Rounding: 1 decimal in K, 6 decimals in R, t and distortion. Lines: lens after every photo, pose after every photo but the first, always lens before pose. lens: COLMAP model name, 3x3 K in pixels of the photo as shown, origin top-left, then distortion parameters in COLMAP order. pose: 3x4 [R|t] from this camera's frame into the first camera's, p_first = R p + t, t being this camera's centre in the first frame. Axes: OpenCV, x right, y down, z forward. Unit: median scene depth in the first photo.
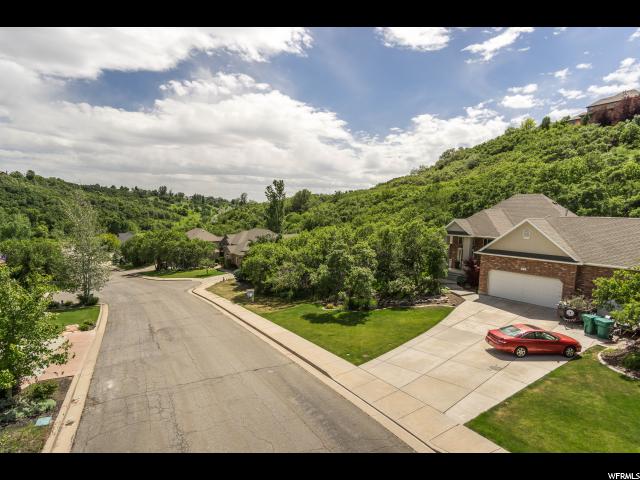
lens RADIAL K [[328.2, 0, 320.0], [0, 328.2, 240.0], [0, 0, 1]] dist [0.032248, 0.000368]
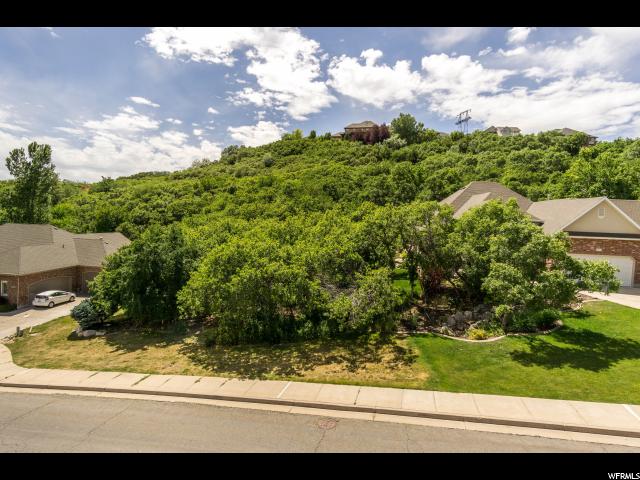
lens RADIAL K [[328.2, 0, 320.0], [0, 328.2, 240.0], [0, 0, 1]] dist [0.032248, 0.000368]
pose [[0.731211, -0.042312, 0.680838, -0.174401], [0.044324, 0.998912, 0.014476, 0.002080], [-0.680710, 0.019593, 0.732291, 0.220309]]
